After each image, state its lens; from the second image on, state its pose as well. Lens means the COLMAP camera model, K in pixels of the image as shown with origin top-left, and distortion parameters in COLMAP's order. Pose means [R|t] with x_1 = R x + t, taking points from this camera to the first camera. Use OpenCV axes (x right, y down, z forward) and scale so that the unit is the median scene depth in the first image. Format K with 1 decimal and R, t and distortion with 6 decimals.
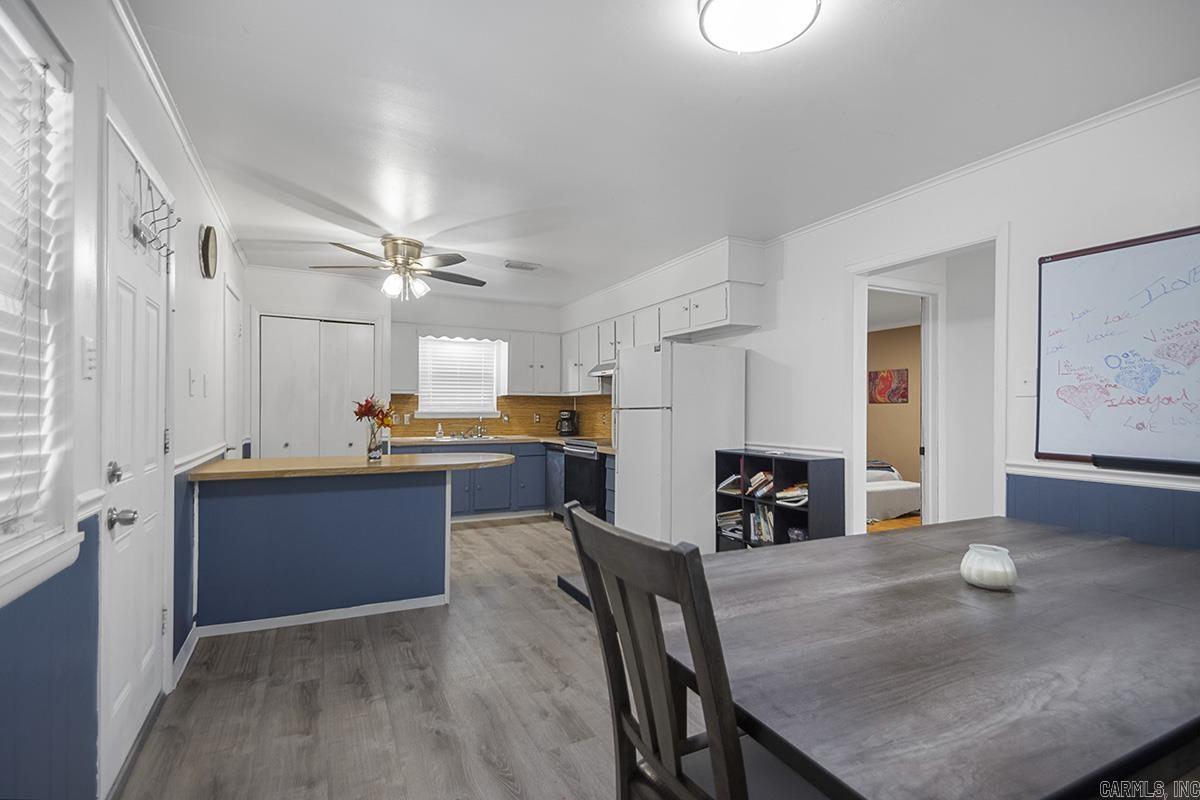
lens RADIAL K [[574.4, 0, 602.7], [0, 574.4, 410.5], [0, 0, 1]] dist [0.024620, -0.000439]
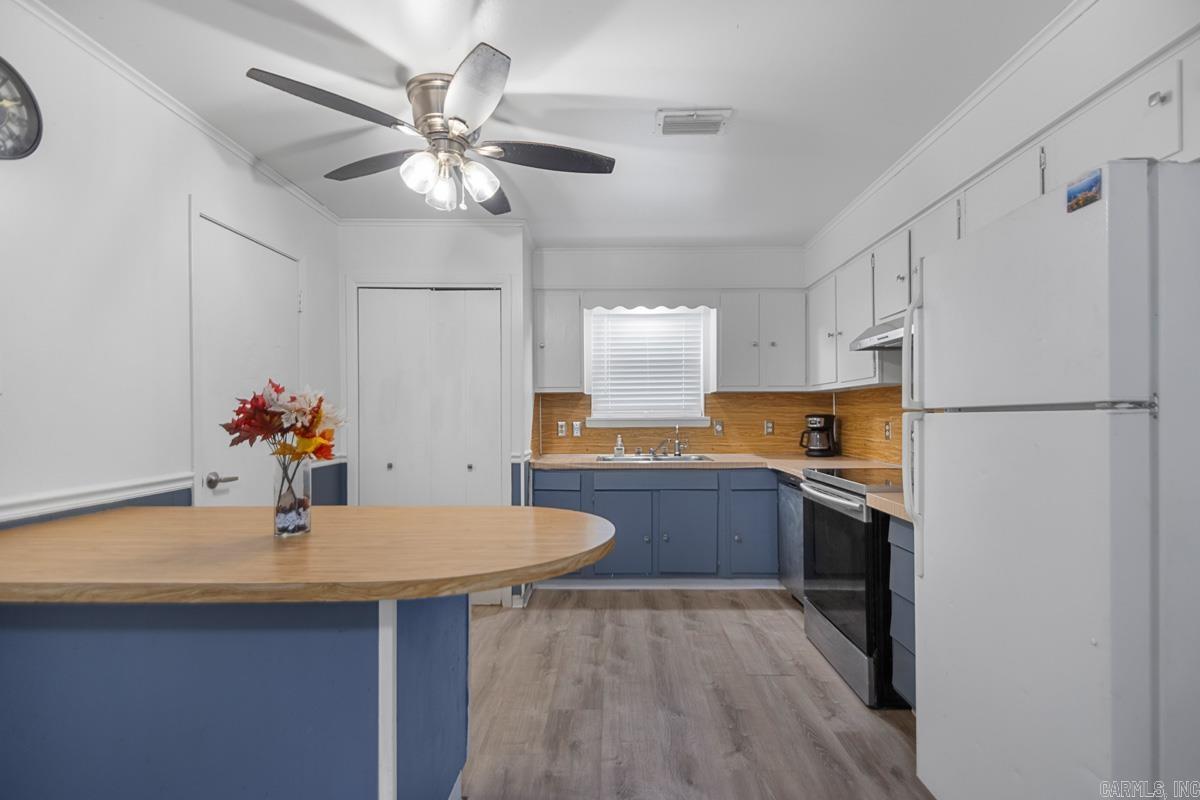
lens RADIAL K [[574.4, 0, 602.7], [0, 574.4, 410.5], [0, 0, 1]] dist [0.024620, -0.000439]
pose [[0.894309, -0.010844, -0.447319, 0.006671], [0.007199, 0.999926, -0.009847, -0.000315], [0.447392, 0.005586, 0.894321, 0.387584]]
